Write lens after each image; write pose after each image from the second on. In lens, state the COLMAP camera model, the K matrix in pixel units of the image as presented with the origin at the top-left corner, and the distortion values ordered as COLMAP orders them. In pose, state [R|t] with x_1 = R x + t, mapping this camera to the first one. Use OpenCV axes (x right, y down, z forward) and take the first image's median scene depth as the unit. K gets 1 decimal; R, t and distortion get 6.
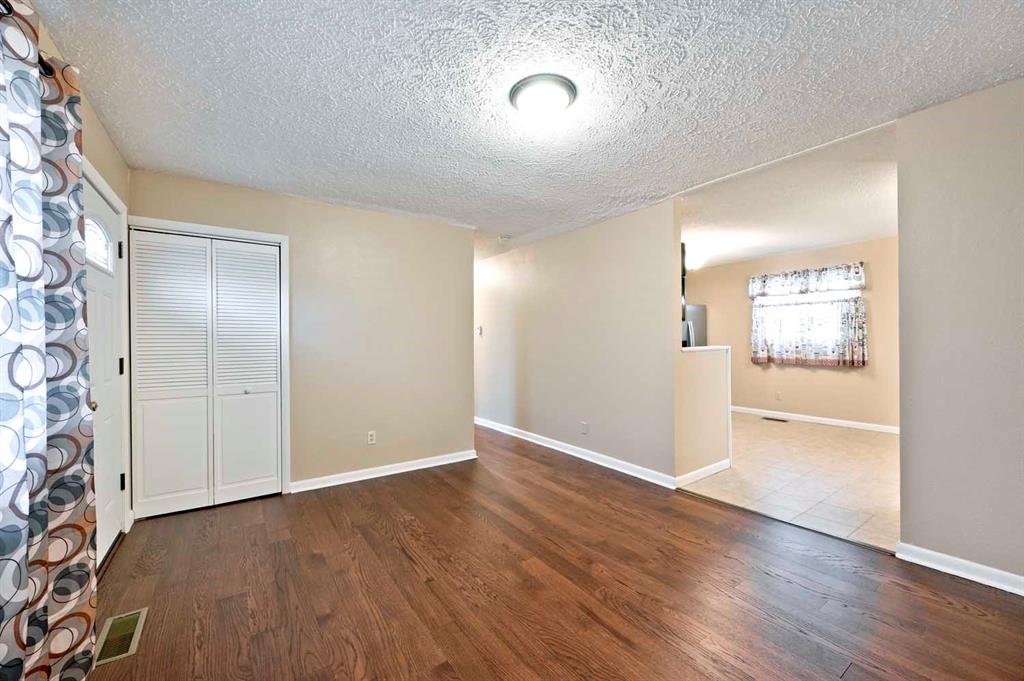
lens RADIAL K [[402.3, 0, 513.4], [0, 402.3, 341.2], [0, 0, 1]] dist [-0.001882, 0.000127]
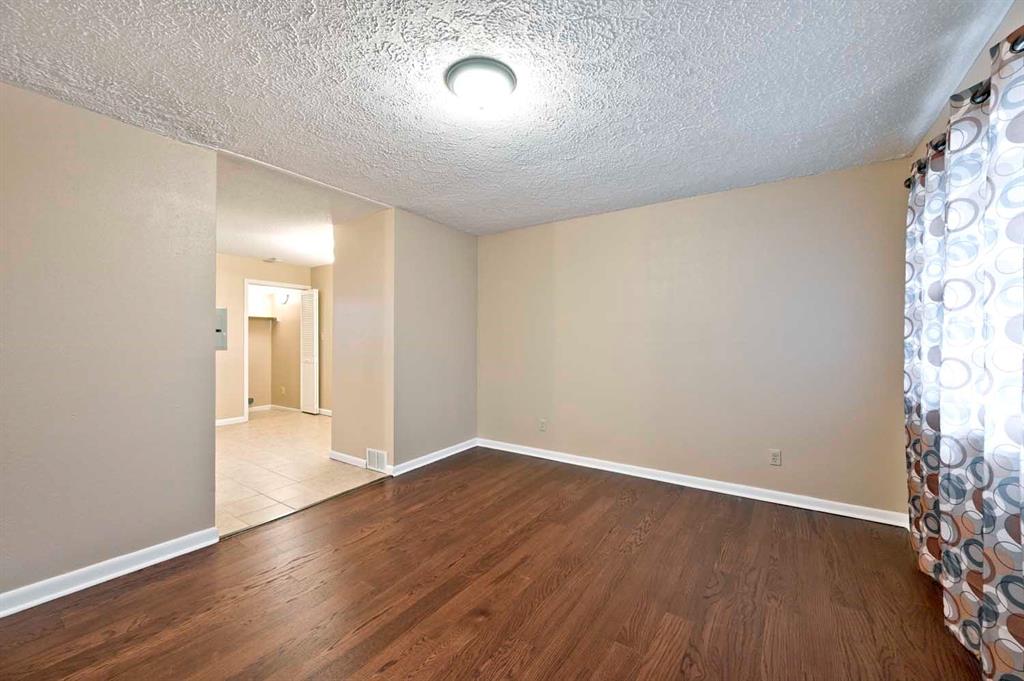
lens RADIAL K [[402.3, 0, 514.1], [0, 402.3, 341.9], [0, 0, 1]] dist [-0.001882, 0.000127]
pose [[-0.354285, 0.008034, 0.935103, -0.294450], [0.003925, 0.999967, -0.007104, 0.003089], [-0.935129, 0.001153, -0.354305, 0.447019]]
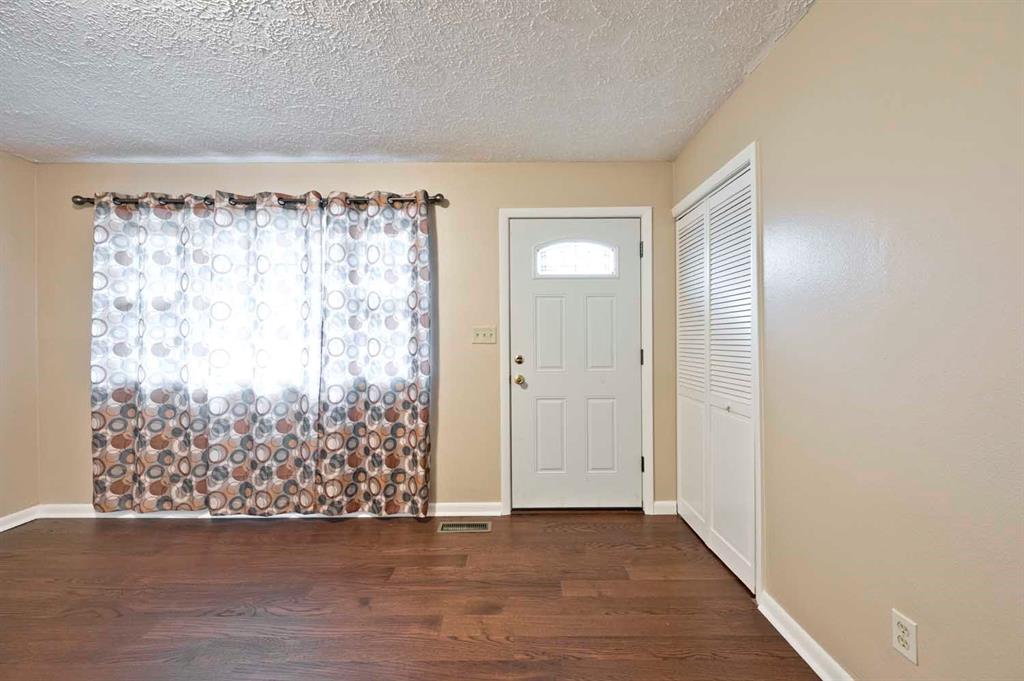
lens RADIAL K [[402.3, 0, 515.3], [0, 402.3, 342.5], [0, 0, 1]] dist [-0.001882, 0.000127]
pose [[-0.569886, 0.016405, -0.821560, 0.048161], [0.008938, 0.999865, 0.013765, 0.002588], [0.821675, 0.000502, -0.569956, 0.608444]]
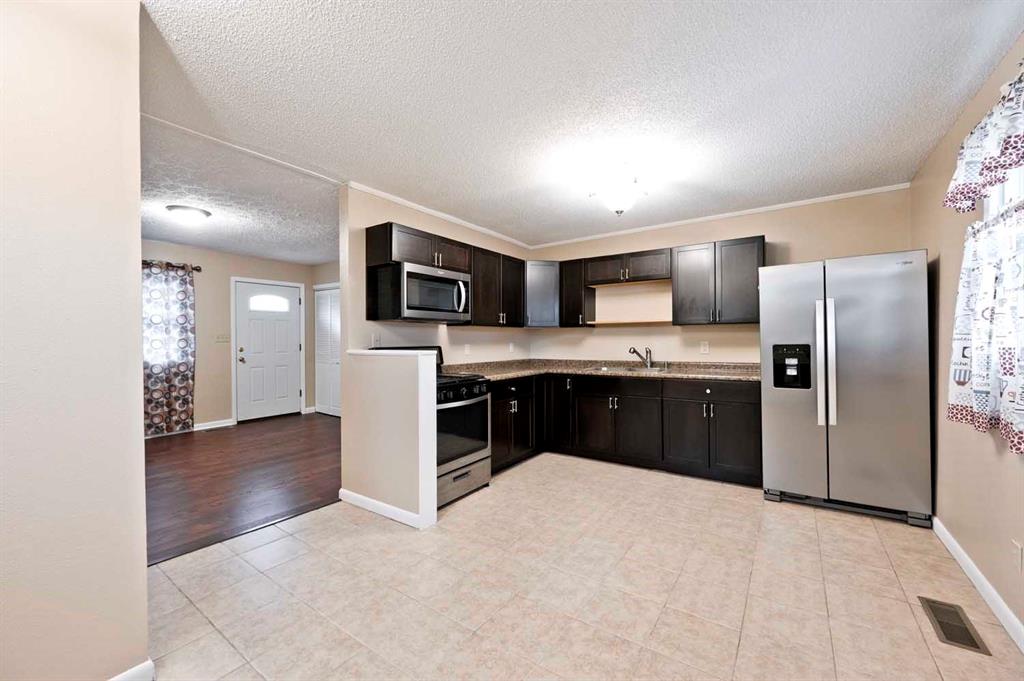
lens RADIAL K [[402.3, 0, 509.5], [0, 402.3, 339.2], [0, 0, 1]] dist [-0.001882, 0.000127]
pose [[0.338522, 0.013105, -0.940867, 0.851085], [-0.003823, 0.999914, 0.012552, -0.011803], [0.940951, -0.000652, 0.338543, 0.629751]]
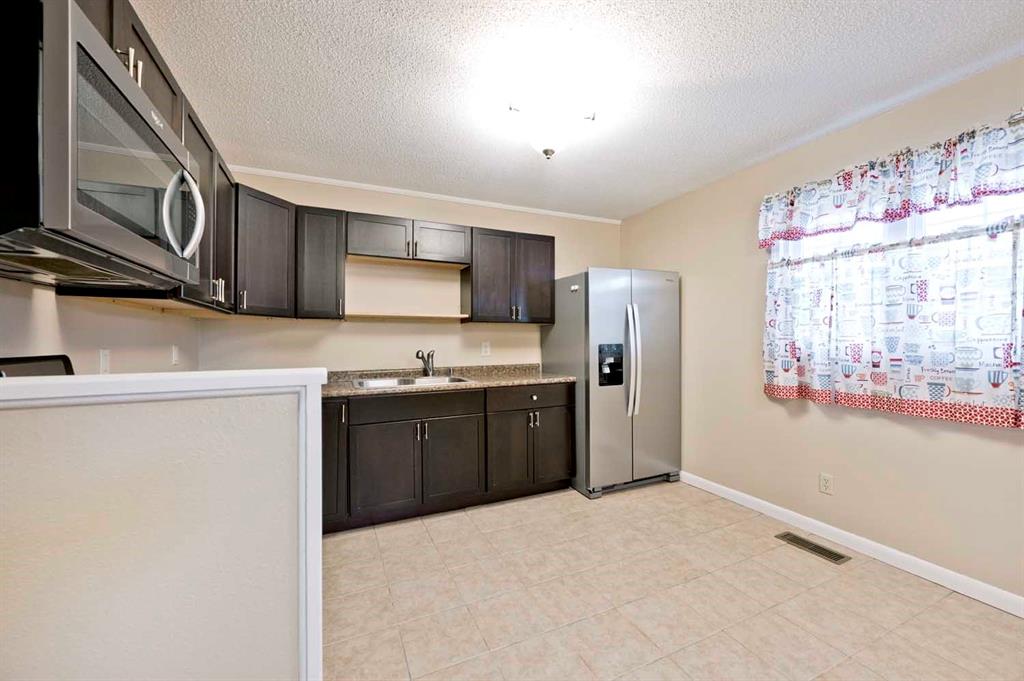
lens RADIAL K [[402.3, 0, 512.2], [0, 402.3, 340.3], [0, 0, 1]] dist [-0.001882, 0.000127]
pose [[0.983177, 0.013053, -0.182189, 0.449731], [-0.013599, 0.999906, -0.001745, -0.002324], [0.182149, 0.004193, 0.983262, 0.582199]]
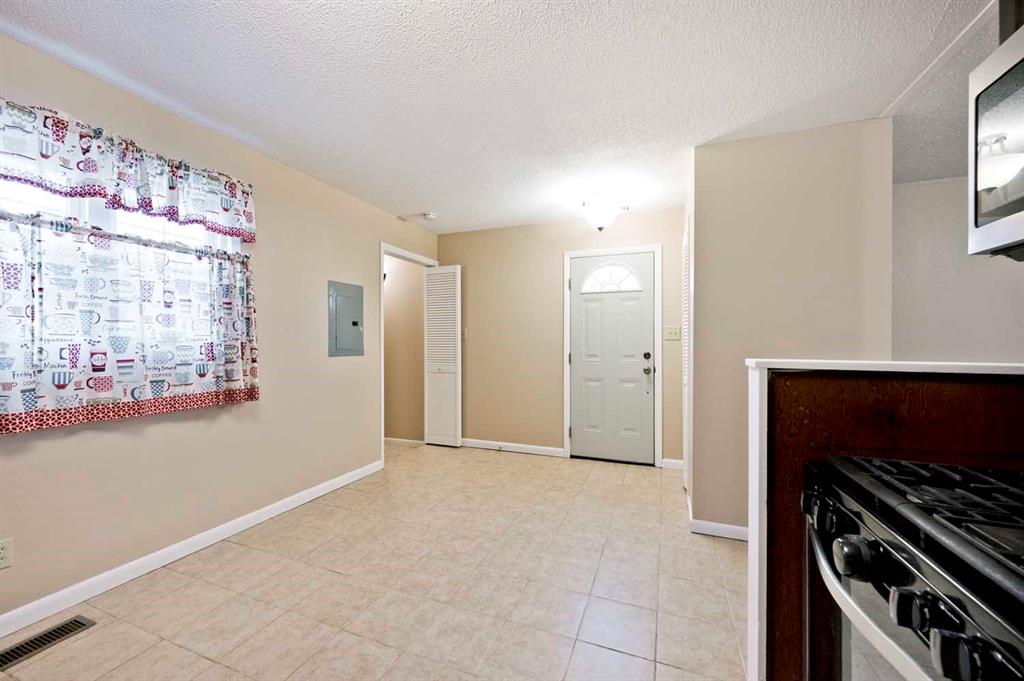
lens RADIAL K [[402.3, 0, 509.0], [0, 402.3, 345.0], [0, 0, 1]] dist [-0.001882, 0.000127]
pose [[-0.553377, 0.009284, 0.832879, 0.263081], [0.014528, 0.999893, -0.001493, 0.001784], [-0.832804, 0.011273, -0.553453, 0.922528]]
